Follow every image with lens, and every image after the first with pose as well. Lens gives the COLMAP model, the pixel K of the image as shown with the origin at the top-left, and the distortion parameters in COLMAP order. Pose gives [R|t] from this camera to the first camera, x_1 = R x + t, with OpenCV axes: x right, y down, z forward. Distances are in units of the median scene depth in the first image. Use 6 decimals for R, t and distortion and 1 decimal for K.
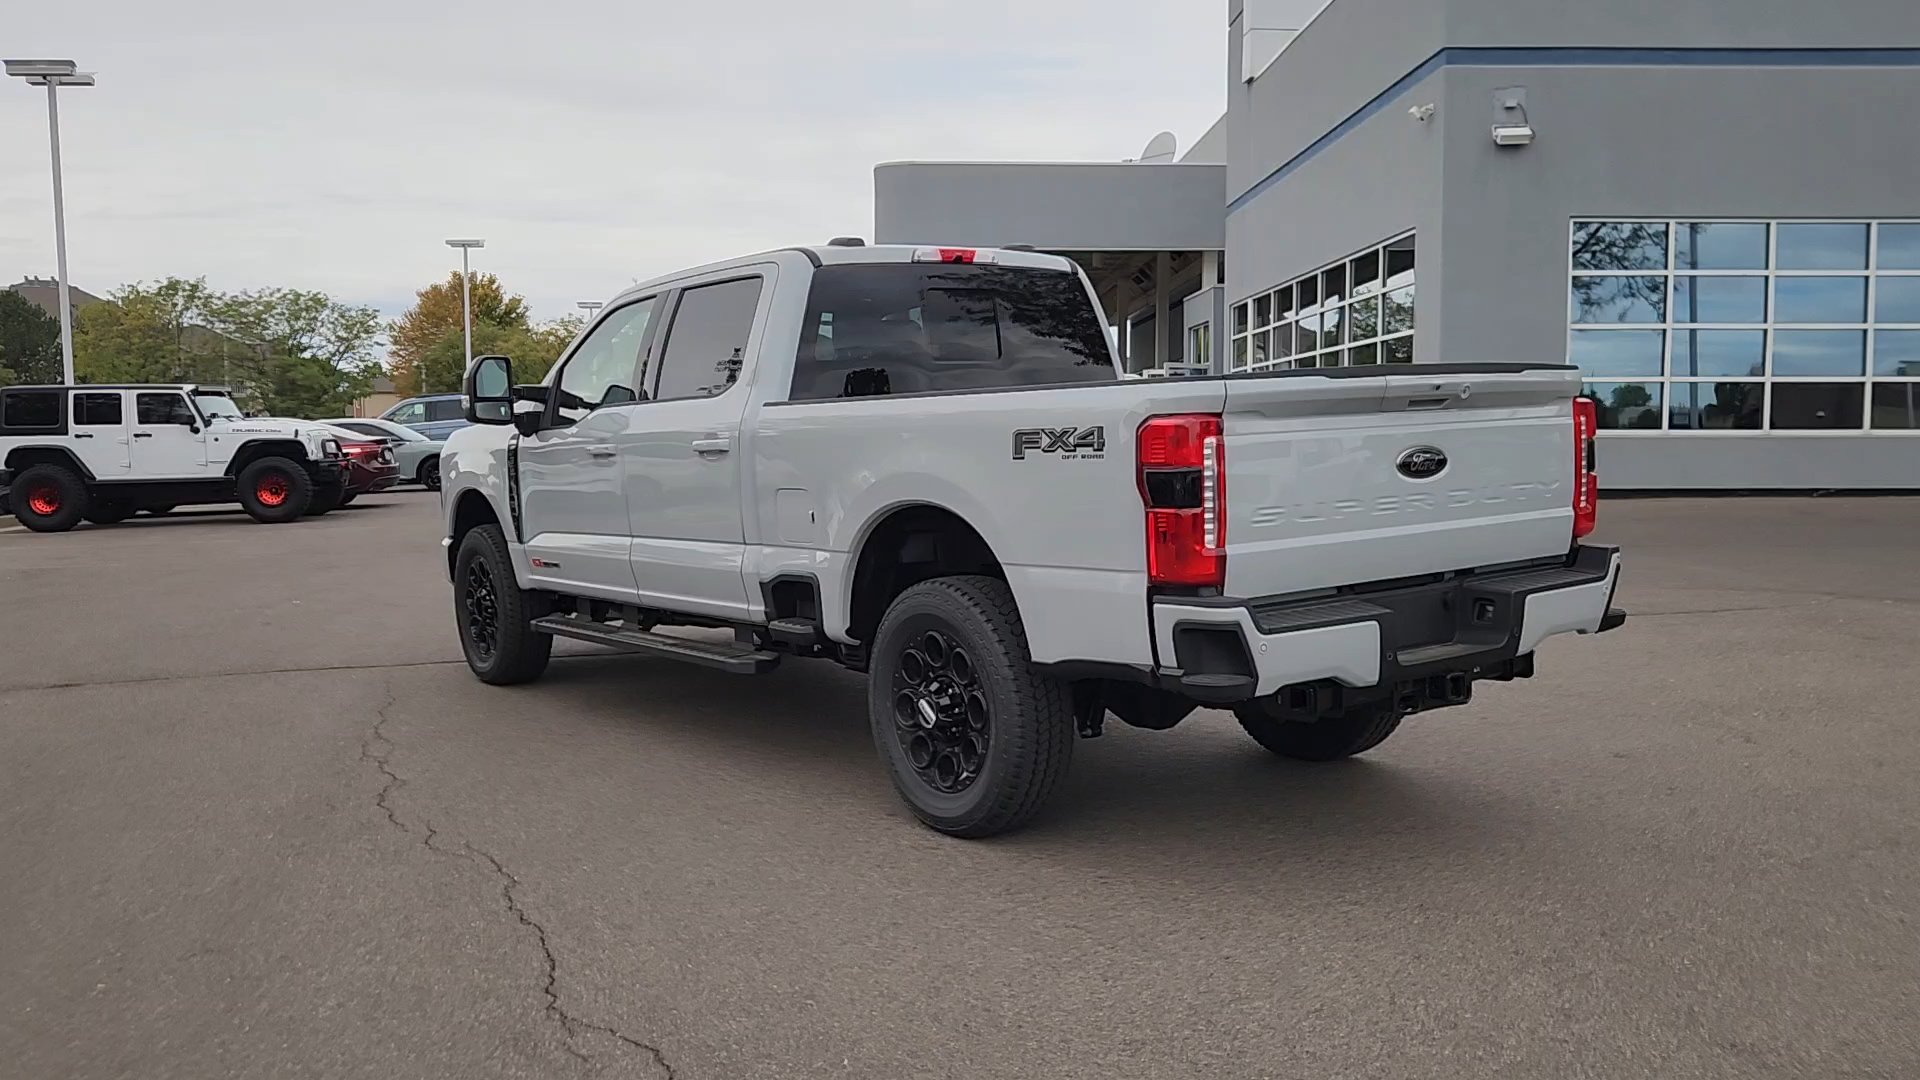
lens RADIAL K [[1616.5, 0, 947.9], [0, 1616.5, 572.1], [0, 0, 1]] dist [0.038058, -0.037926]
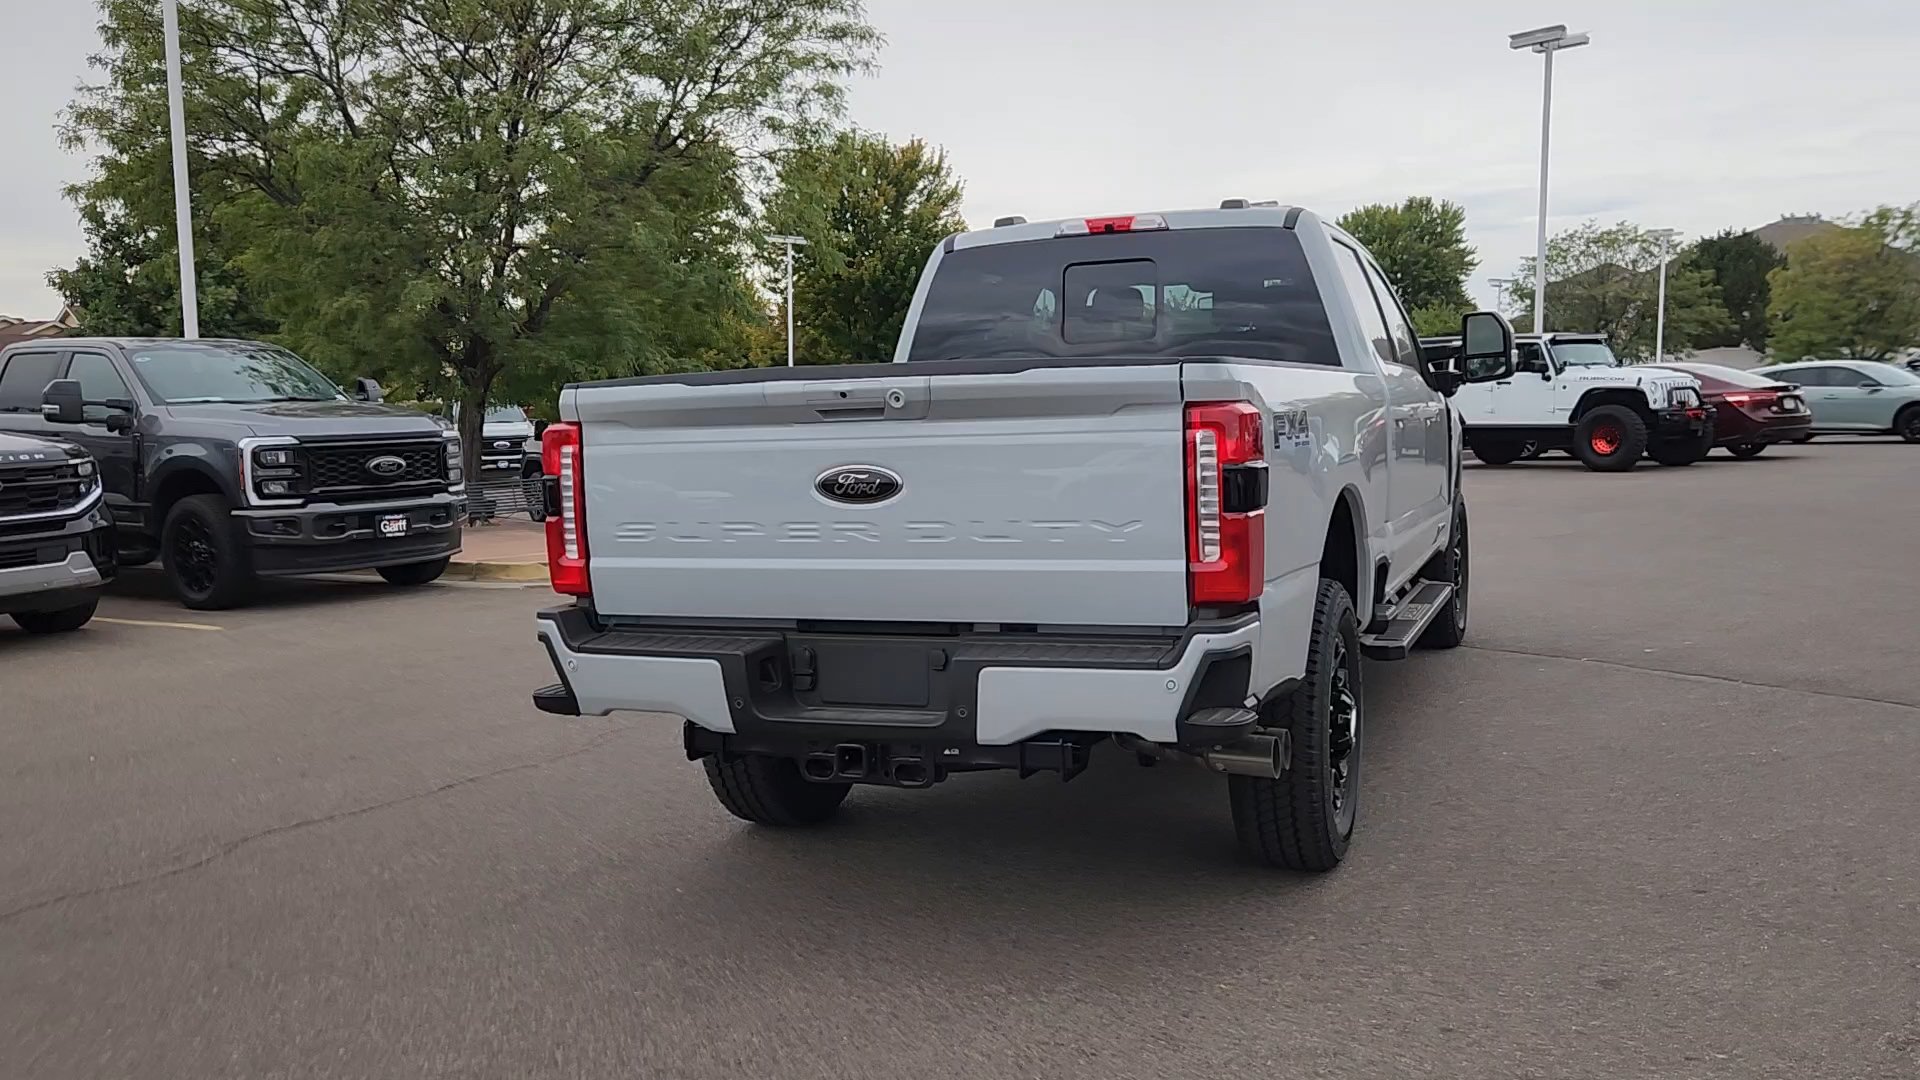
lens RADIAL K [[1616.5, 0, 947.9], [0, 1616.5, 572.1], [0, 0, 1]] dist [0.038058, -0.037926]
pose [[0.531476, 0.104985, -0.840542, 0.767128], [-0.071012, 0.994319, 0.079291, -0.069610], [0.844092, 0.017547, 0.535912, 0.455275]]
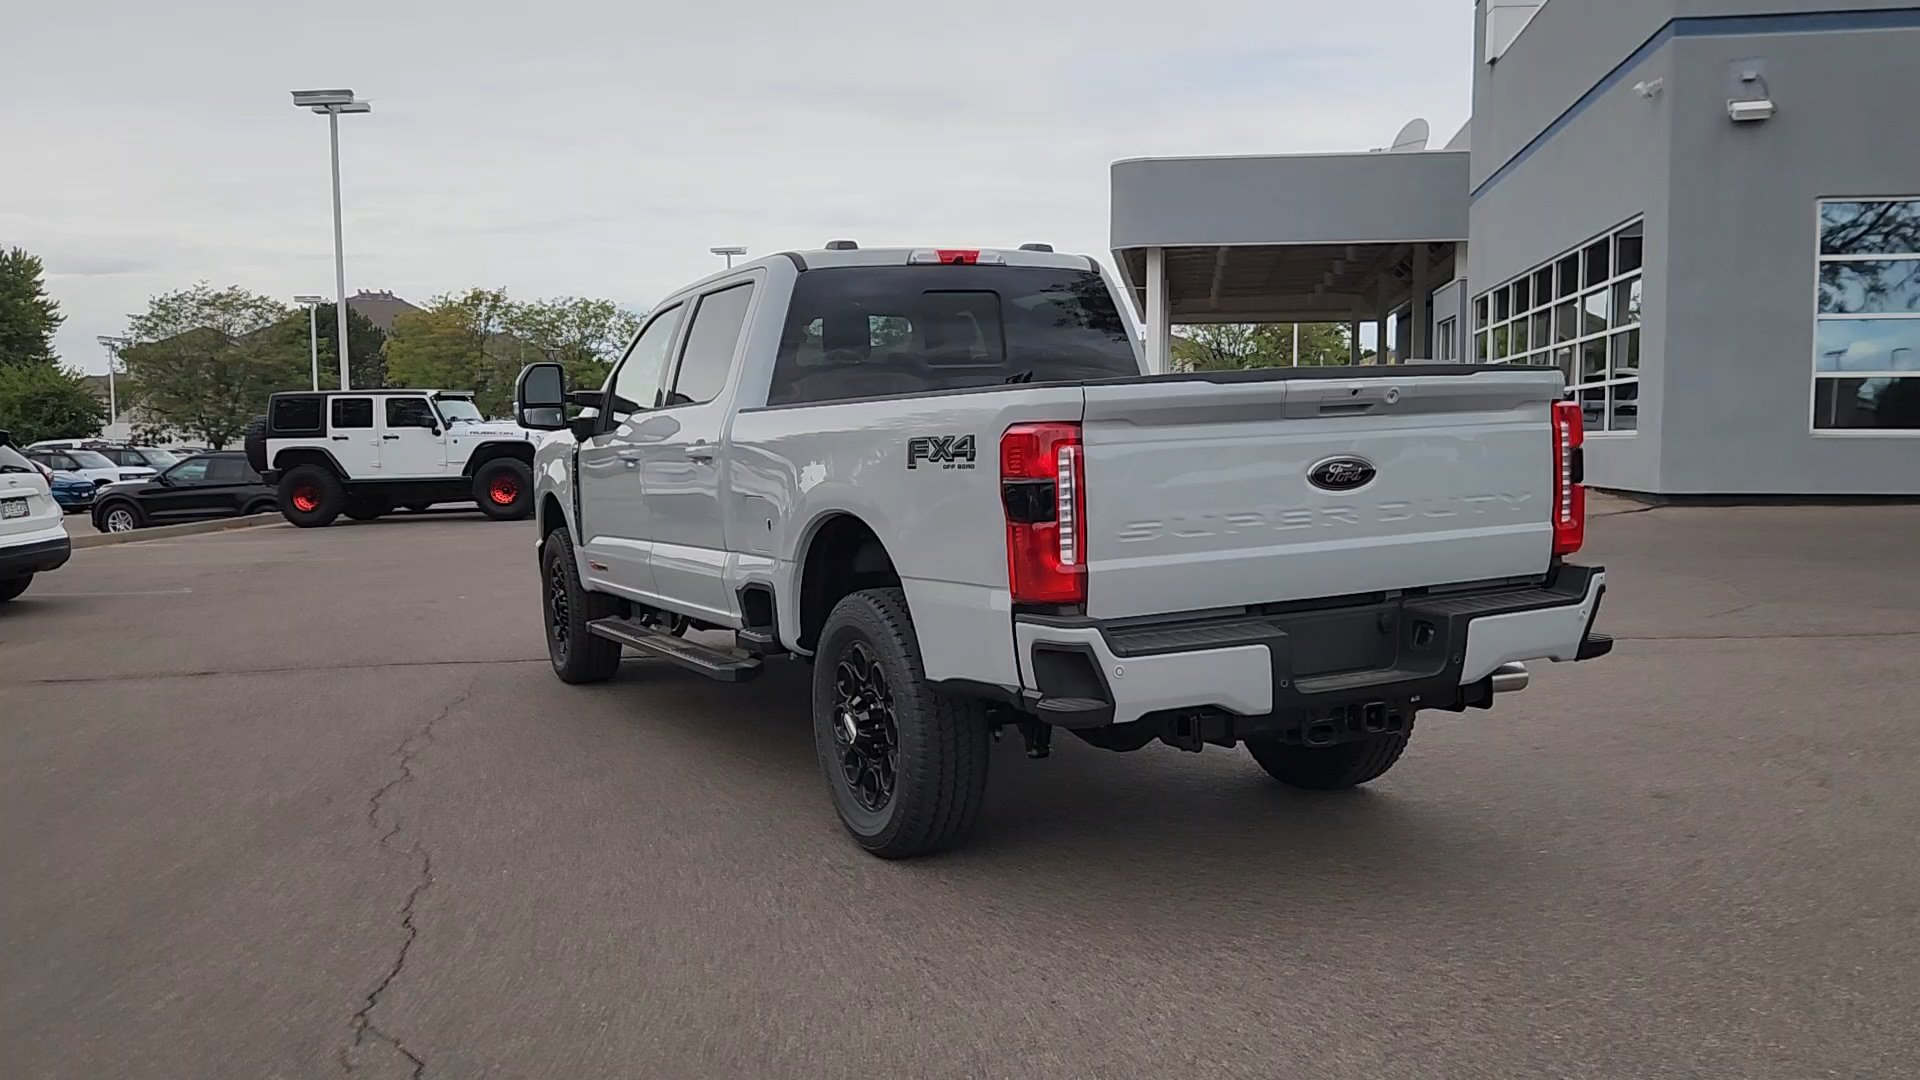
lens RADIAL K [[1616.5, 0, 947.9], [0, 1616.5, 572.1], [0, 0, 1]] dist [0.038058, -0.037926]
pose [[0.985241, 0.013283, -0.170658, 0.174453], [-0.013211, 0.999912, 0.001560, -0.007569], [0.170664, 0.000717, 0.985329, 0.041820]]
